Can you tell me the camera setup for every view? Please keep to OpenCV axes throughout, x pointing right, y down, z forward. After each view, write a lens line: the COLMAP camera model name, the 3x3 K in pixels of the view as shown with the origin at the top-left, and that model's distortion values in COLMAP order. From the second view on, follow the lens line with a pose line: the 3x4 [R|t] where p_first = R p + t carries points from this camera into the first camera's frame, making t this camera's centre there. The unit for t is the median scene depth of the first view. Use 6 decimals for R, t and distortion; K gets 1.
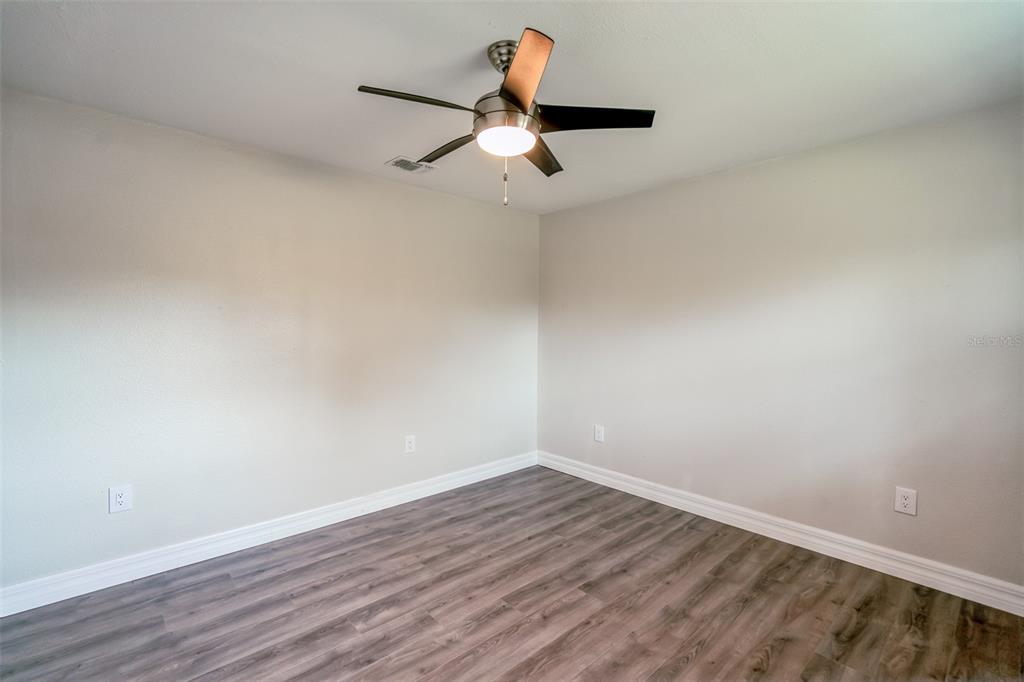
lens RADIAL K [[470.5, 0, 515.5], [0, 470.5, 333.5], [0, 0, 1]] dist [-0.002498, -0.000252]
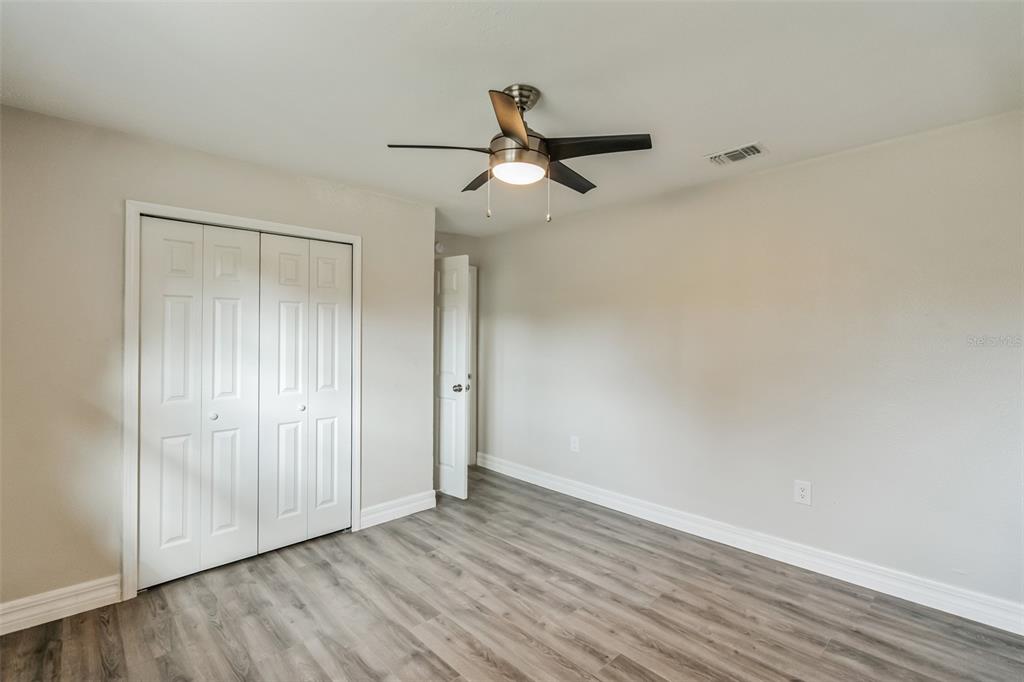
lens RADIAL K [[470.5, 0, 511.3], [0, 470.5, 335.4], [0, 0, 1]] dist [-0.002498, -0.000252]
pose [[0.010759, -0.009719, -0.999895, 0.744044], [-0.021254, 0.999725, -0.009946, -0.009886], [0.999716, 0.021359, 0.010550, 0.687912]]
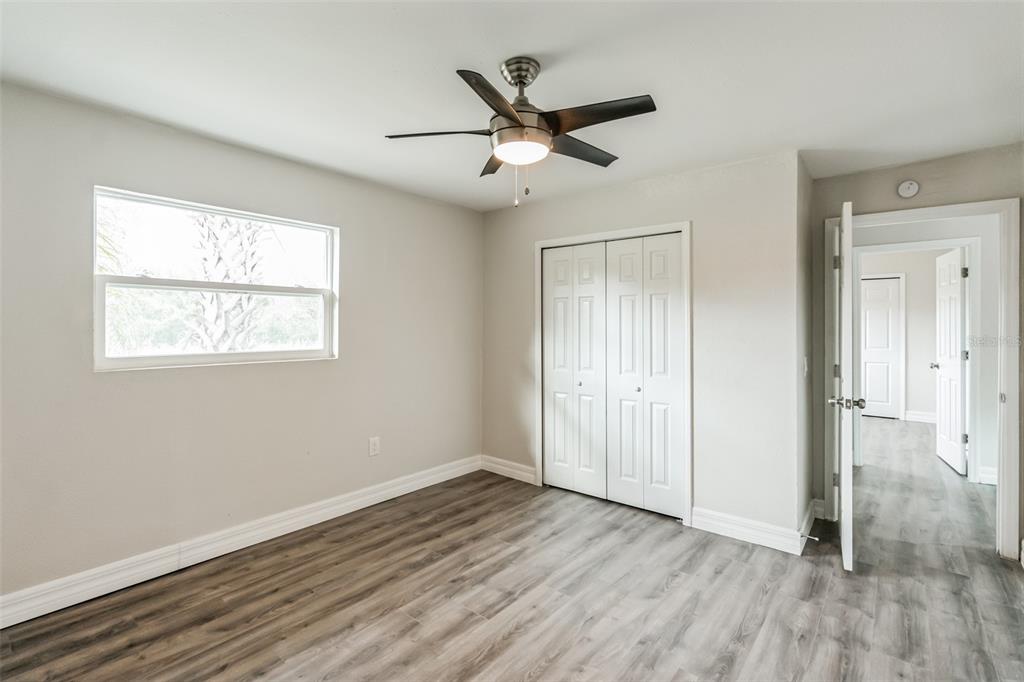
lens RADIAL K [[470.5, 0, 510.4], [0, 470.5, 335.2], [0, 0, 1]] dist [-0.002498, -0.000252]
pose [[-0.992518, -0.006844, -0.121905, 0.086390], [-0.011452, 0.999244, 0.037140, -0.024639], [0.121559, 0.038258, -0.991847, 1.430298]]
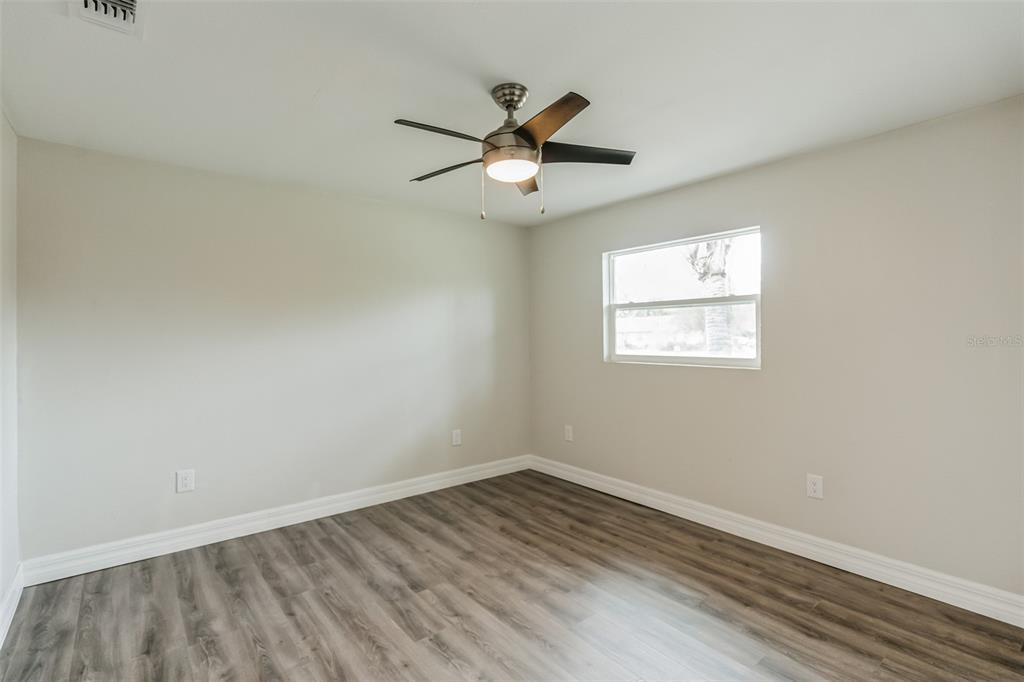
lens RADIAL K [[470.5, 0, 506.3], [0, 470.5, 345.1], [0, 0, 1]] dist [-0.002498, -0.000252]
pose [[0.072831, -0.027604, 0.996962, -0.791085], [0.024761, 0.999359, 0.025862, -0.015330], [-0.997037, 0.022802, 0.073468, 0.664390]]
